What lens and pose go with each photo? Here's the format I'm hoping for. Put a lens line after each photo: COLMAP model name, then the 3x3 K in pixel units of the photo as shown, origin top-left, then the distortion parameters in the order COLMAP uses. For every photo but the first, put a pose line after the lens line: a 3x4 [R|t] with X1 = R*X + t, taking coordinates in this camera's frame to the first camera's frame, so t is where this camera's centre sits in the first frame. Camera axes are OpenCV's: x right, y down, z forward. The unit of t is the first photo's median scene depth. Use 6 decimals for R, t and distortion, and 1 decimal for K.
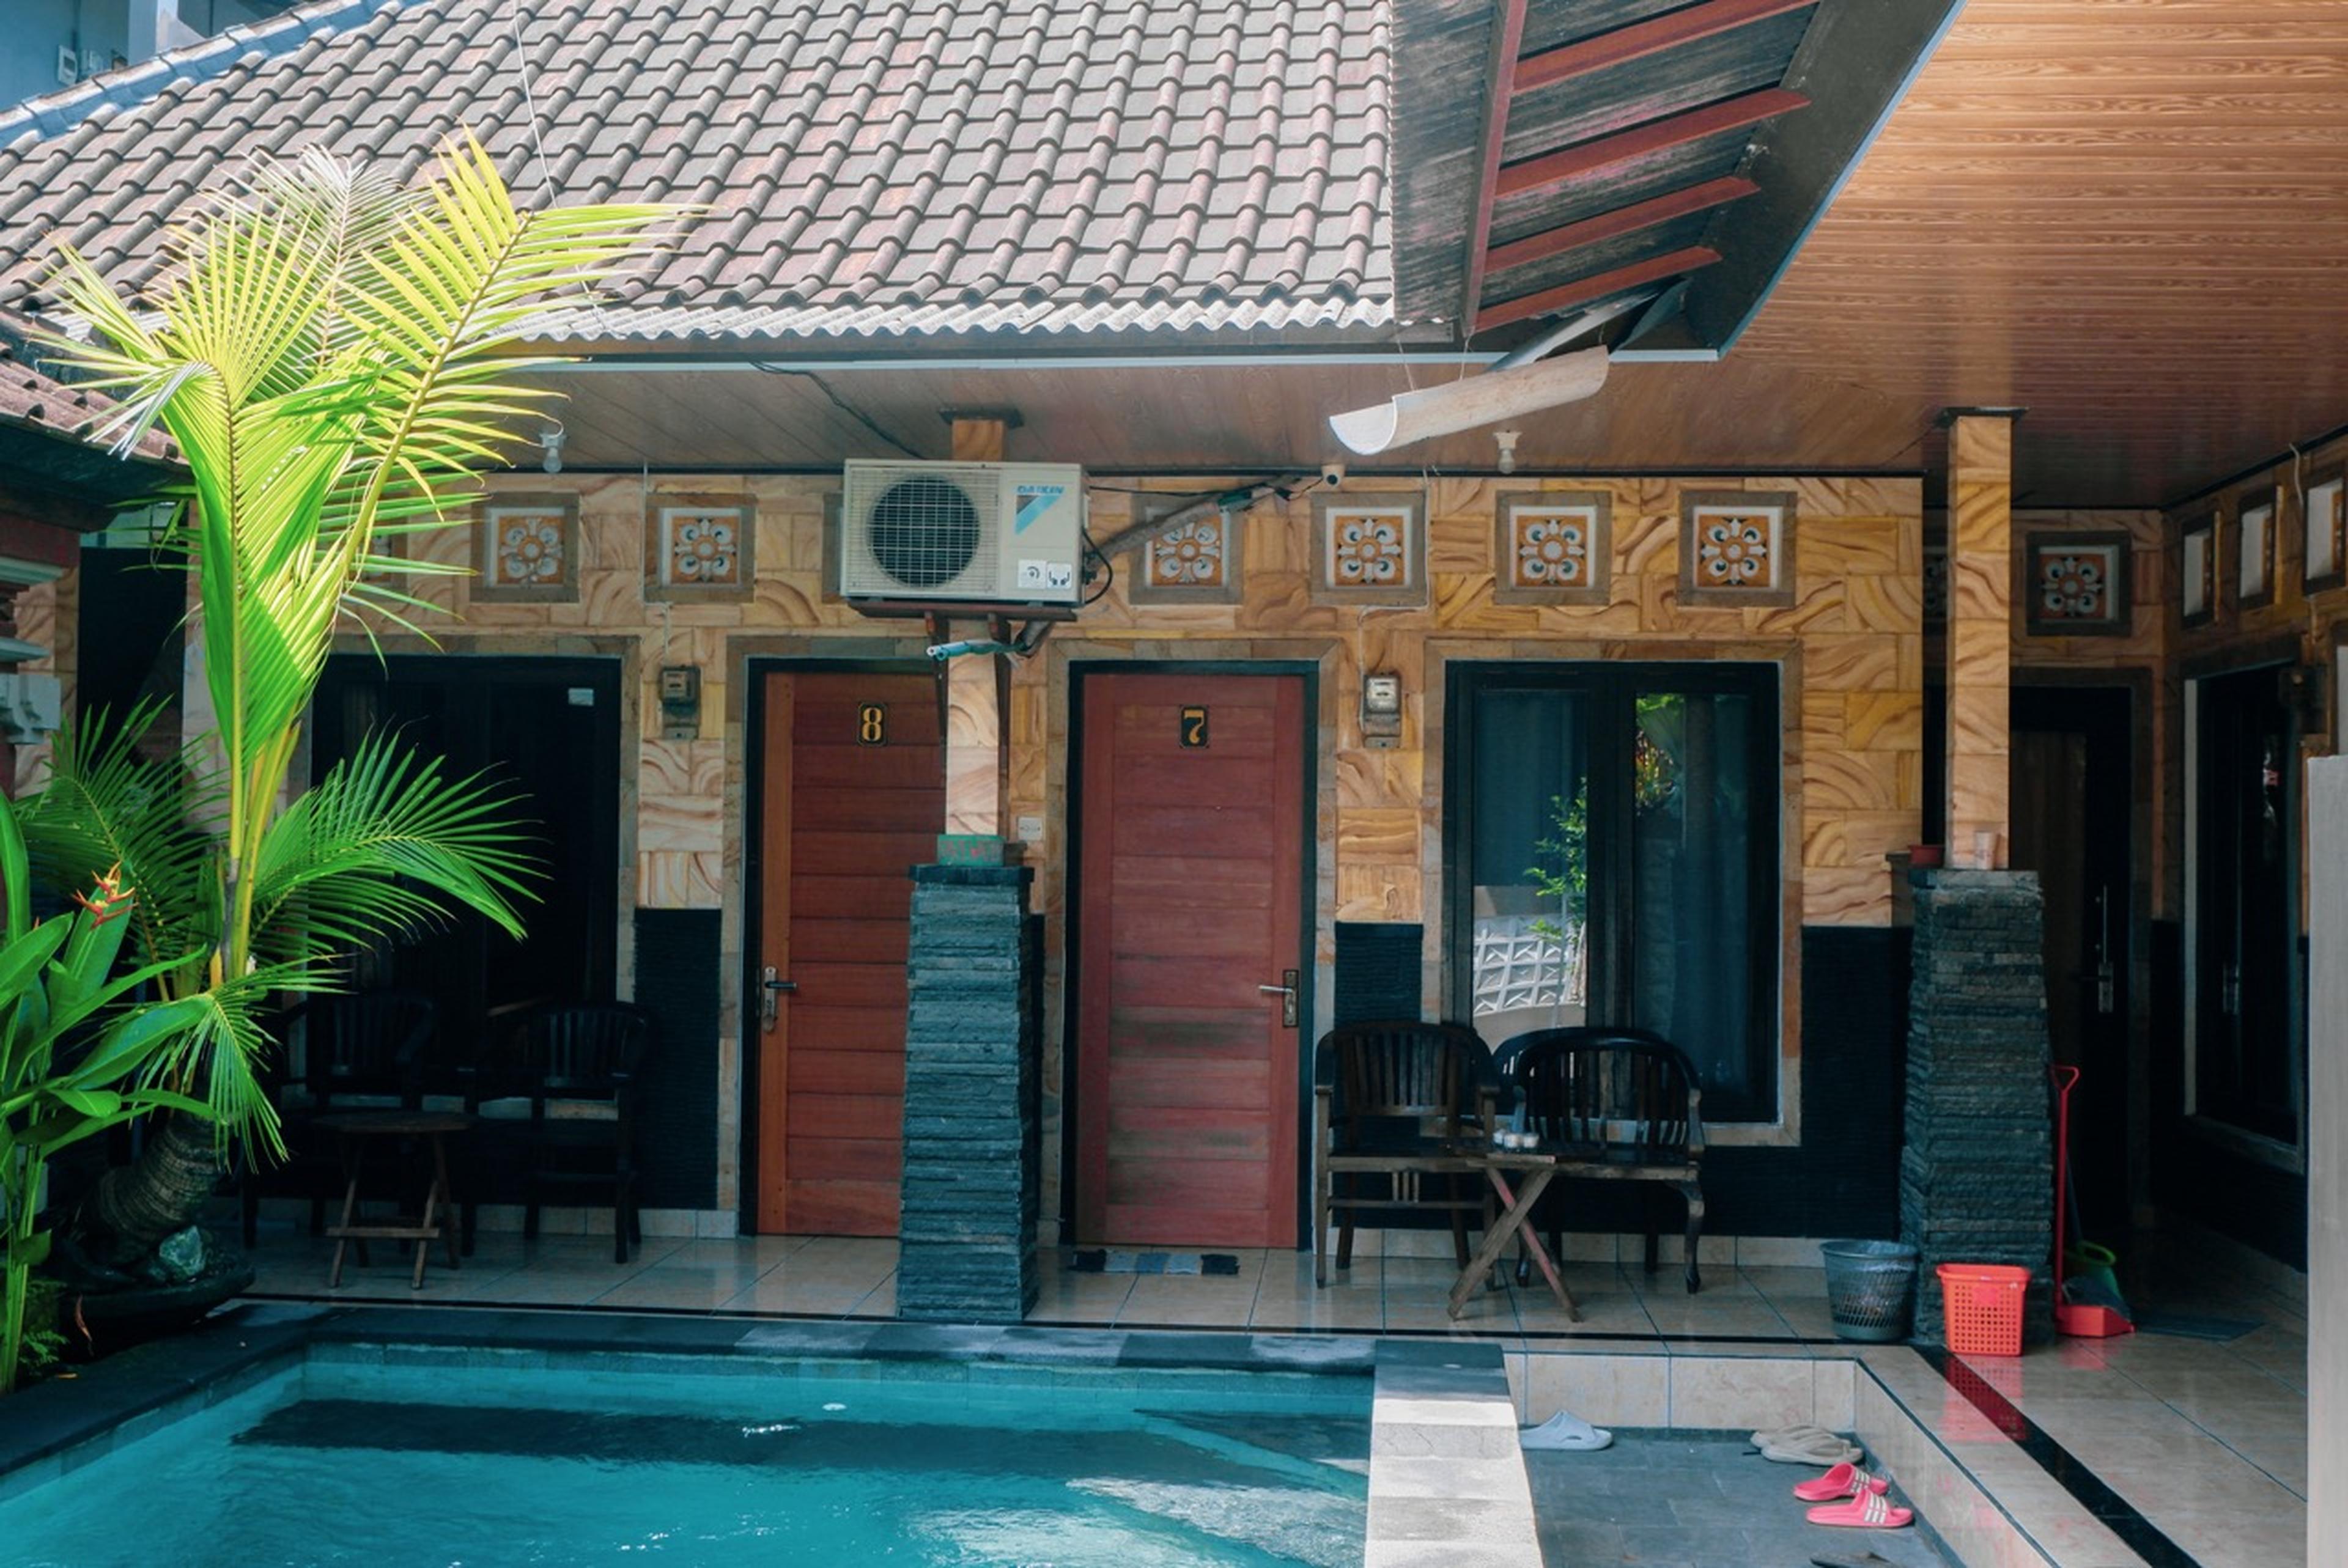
lens RADIAL K [[2594.9, 0, 1174.2], [0, 2594.9, 779.5], [0, 0, 1]] dist [-0.016282, 0.000000]
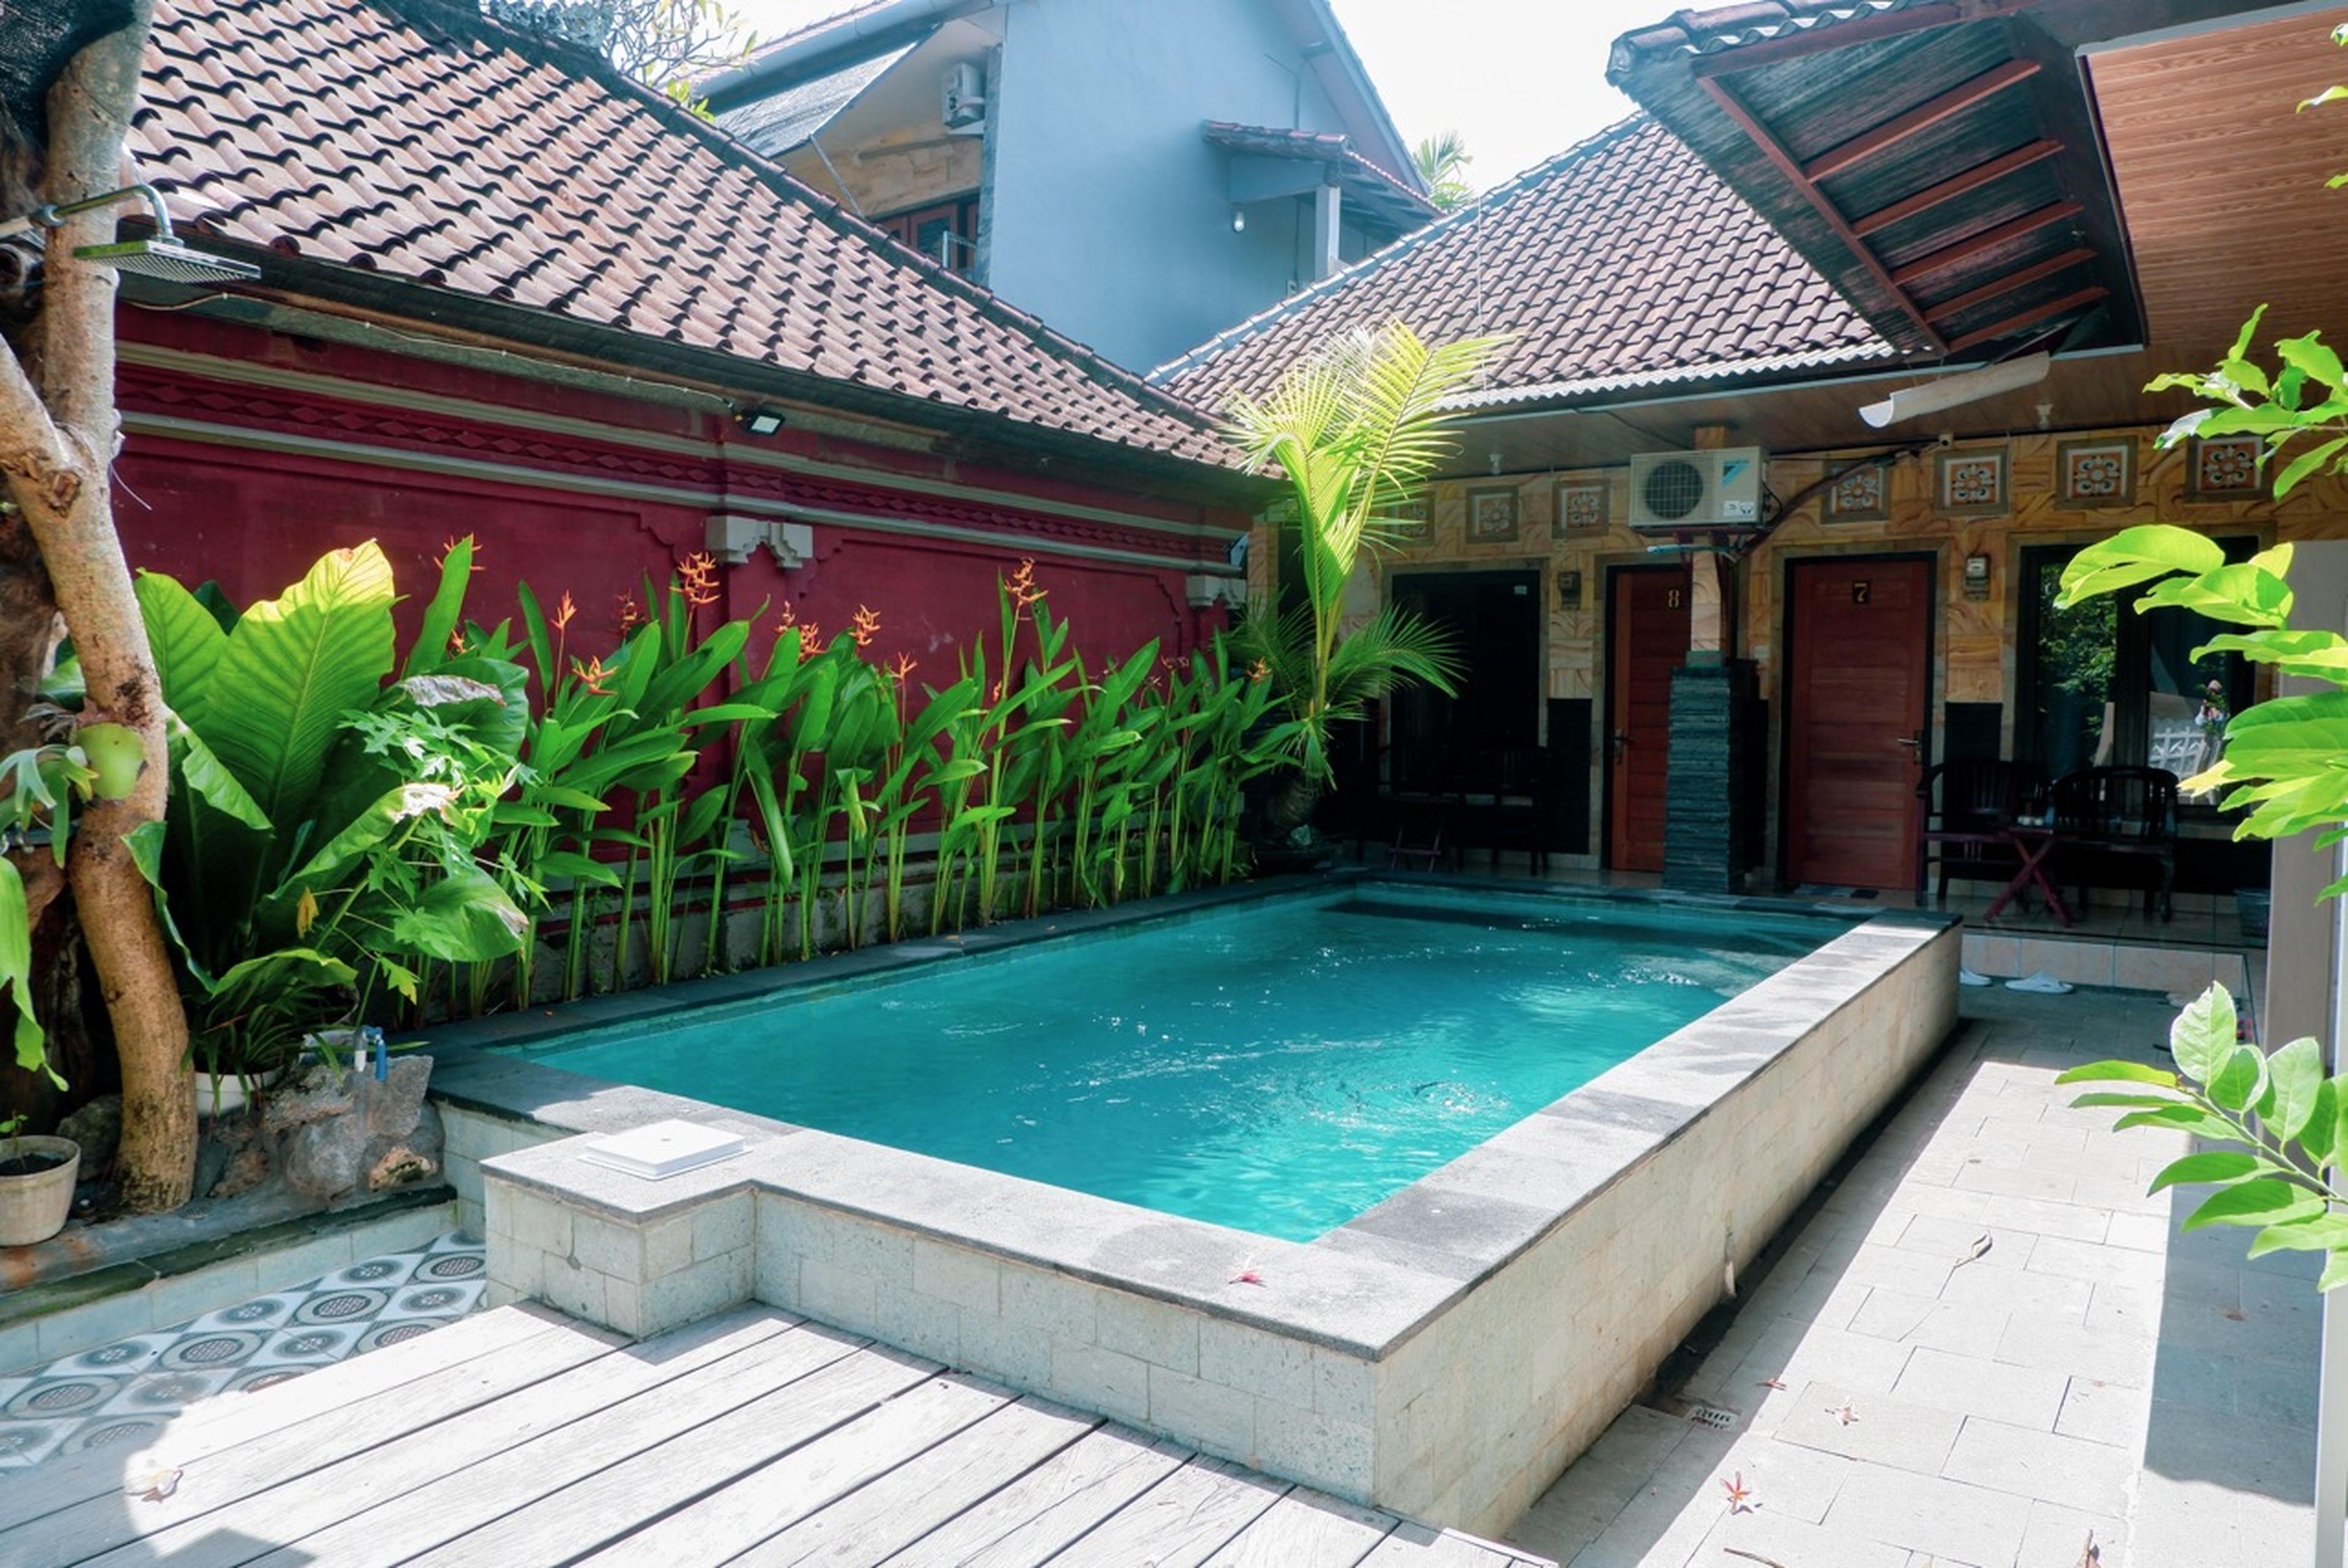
lens RADIAL K [[1544.8, 0, 1176.5], [0, 1544.8, 787.6], [0, 0, 1]] dist [-0.005208, -0.003916]
pose [[0.868890, 0.020637, -0.494575, 0.129302], [0.016886, 0.997313, 0.071281, 0.030320], [0.494718, -0.070287, 0.866207, -0.149406]]
